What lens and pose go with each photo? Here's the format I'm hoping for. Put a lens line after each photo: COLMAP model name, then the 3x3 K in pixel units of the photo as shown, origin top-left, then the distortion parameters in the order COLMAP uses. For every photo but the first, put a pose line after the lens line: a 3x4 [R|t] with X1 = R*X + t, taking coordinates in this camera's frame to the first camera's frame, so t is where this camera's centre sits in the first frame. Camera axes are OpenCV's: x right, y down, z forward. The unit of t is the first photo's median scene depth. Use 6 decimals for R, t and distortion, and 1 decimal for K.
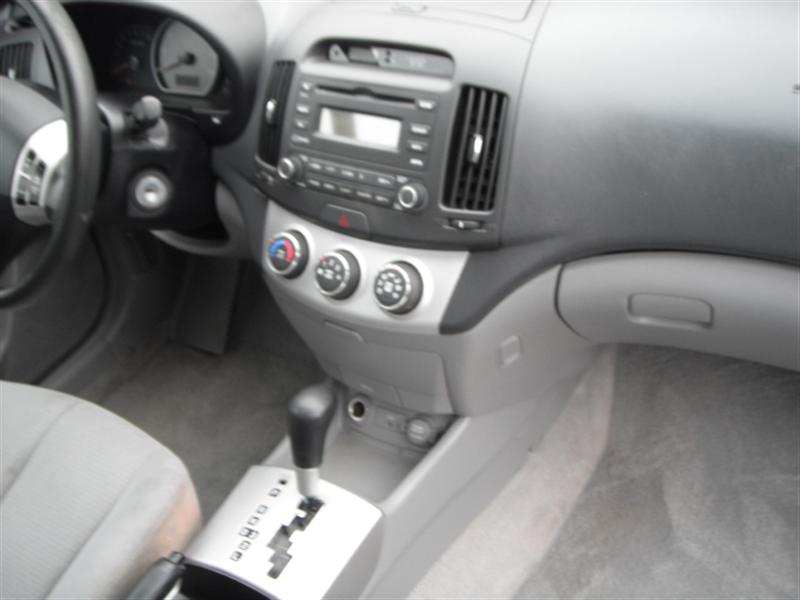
lens RADIAL K [[877.0, 0, 400.0], [0, 877.0, 300.0], [0, 0, 1]] dist [-0.195903, 0.010182]
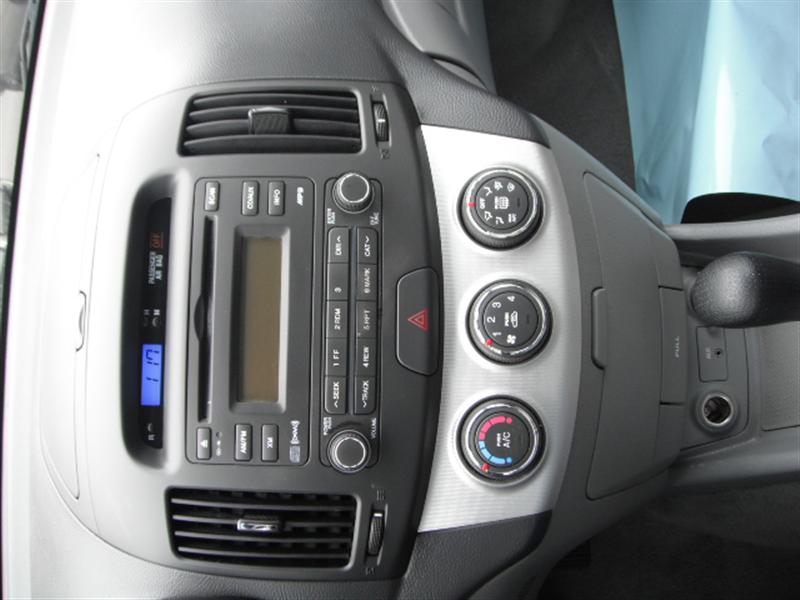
lens RADIAL K [[877.0, 0, 400.0], [0, 877.0, 300.0], [0, 0, 1]] dist [-0.195903, 0.010182]
pose [[-0.184758, -0.743746, 0.642422, -0.452081], [0.967996, -0.250686, -0.011833, -0.096020], [0.169847, 0.619676, 0.766260, 0.557721]]
